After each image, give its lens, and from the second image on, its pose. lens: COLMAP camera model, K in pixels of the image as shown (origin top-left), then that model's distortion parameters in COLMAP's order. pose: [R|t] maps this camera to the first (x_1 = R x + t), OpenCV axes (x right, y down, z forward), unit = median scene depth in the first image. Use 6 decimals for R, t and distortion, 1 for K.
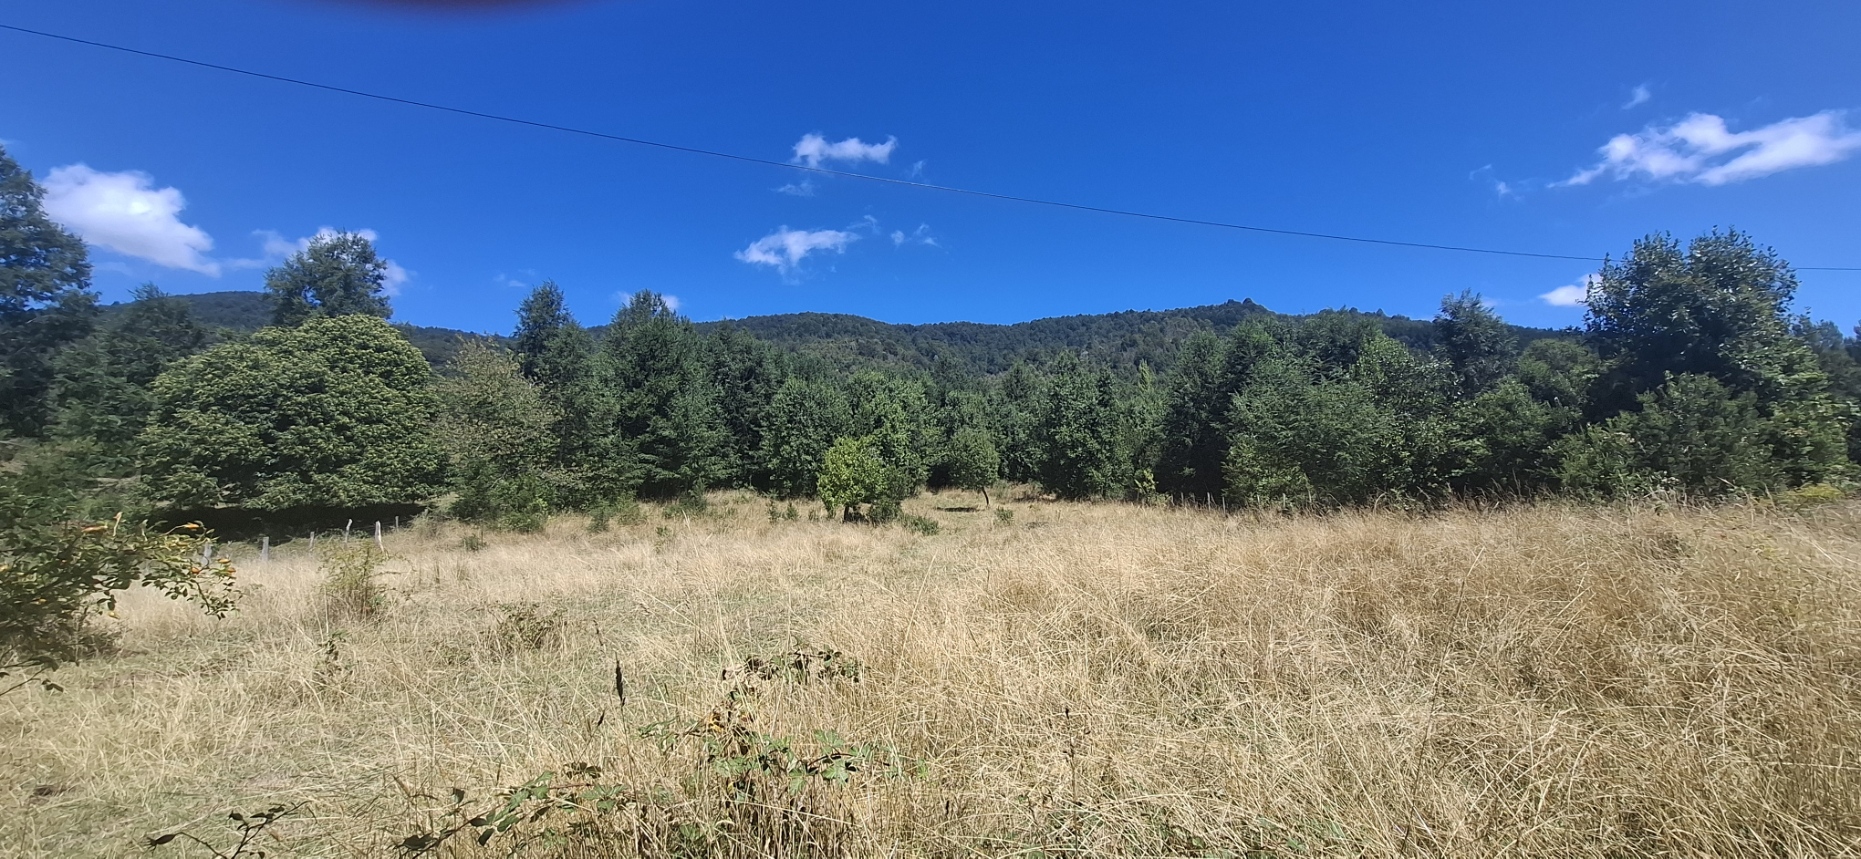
lens RADIAL K [[740.0, 0, 927.0], [0, 740.0, 431.5], [0, 0, 1]] dist [-0.001442, -0.000572]
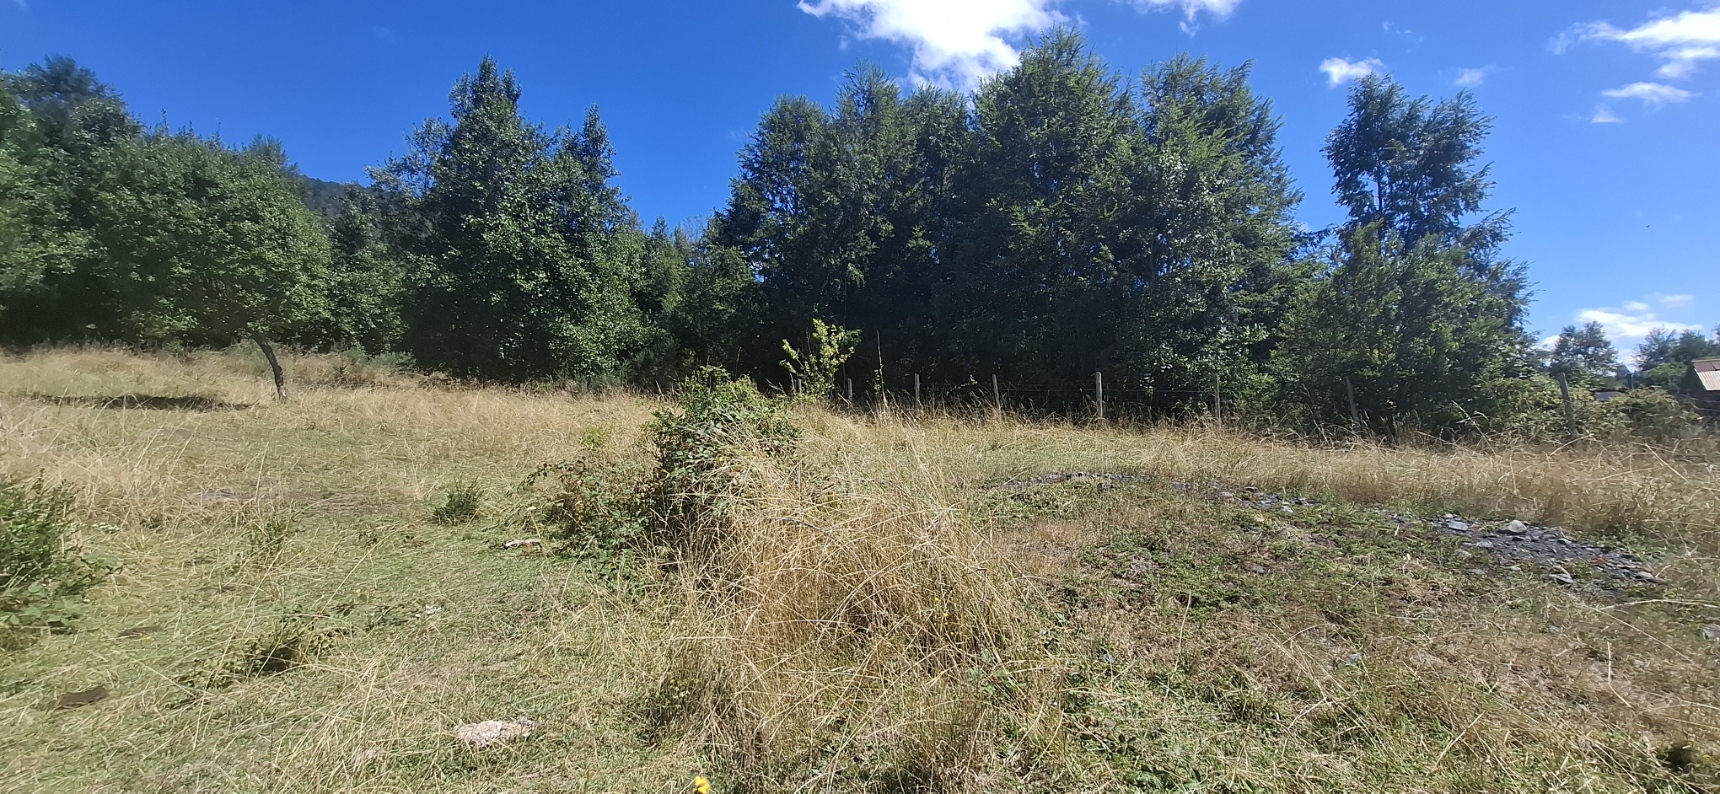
lens RADIAL K [[683.9, 0, 859.3], [0, 683.9, 391.3], [0, 0, 1]] dist [-0.001442, -0.000572]
pose [[0.617024, 0.039049, 0.785975, 0.005234], [-0.095374, 0.995117, 0.025434, 0.065133], [-0.781143, -0.090655, 0.617735, 0.589509]]
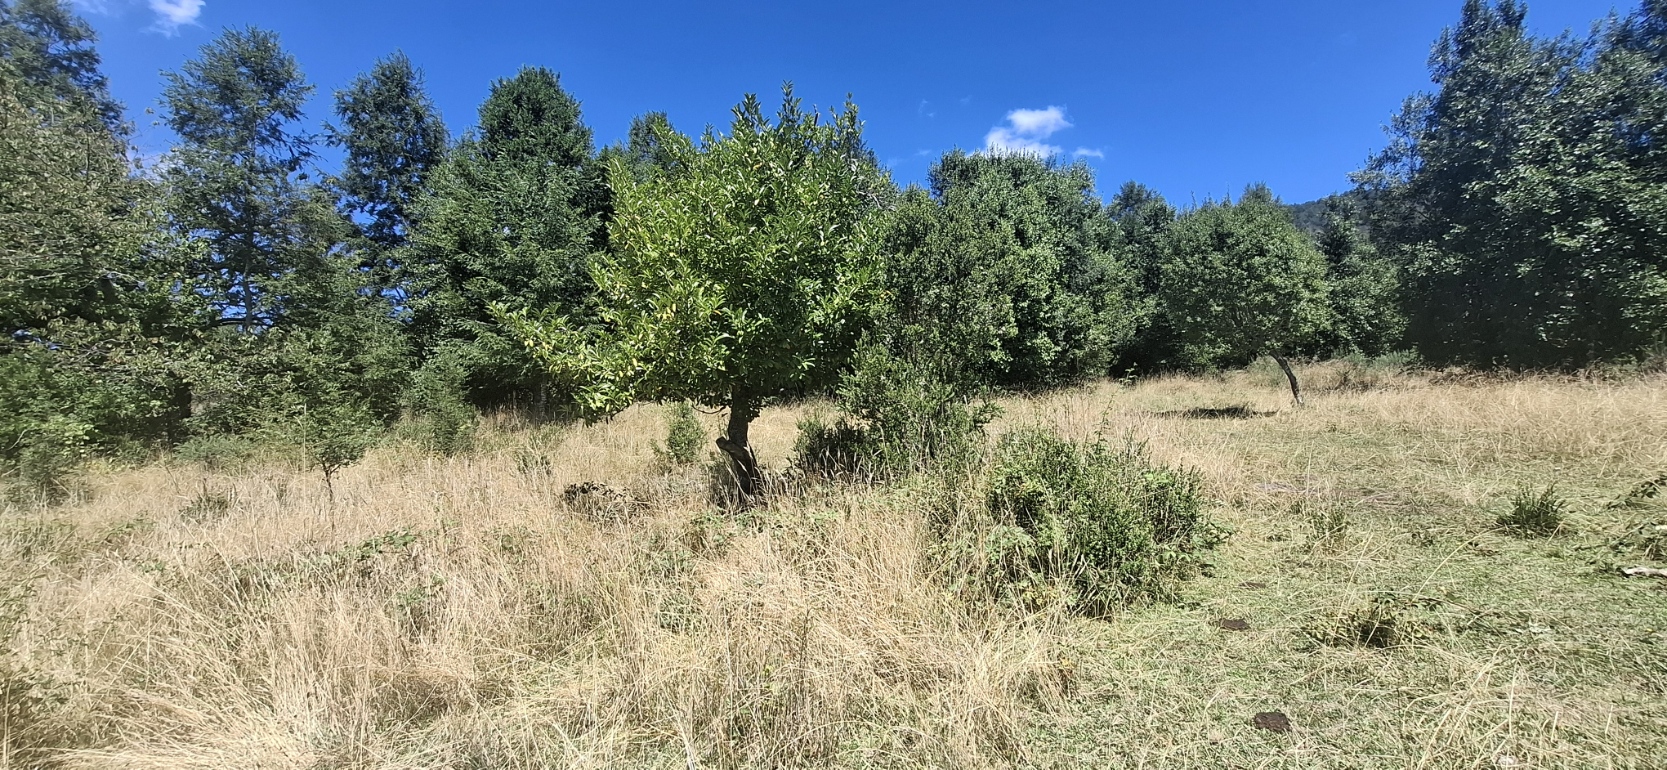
lens RADIAL K [[662.8, 0, 840.2], [0, 662.8, 384.5], [0, 0, 1]] dist [-0.001442, -0.000572]
pose [[0.923127, -0.051246, -0.381064, 0.001389], [0.067186, 0.997329, 0.028636, 0.065578], [0.378579, -0.052037, 0.924105, 0.588227]]
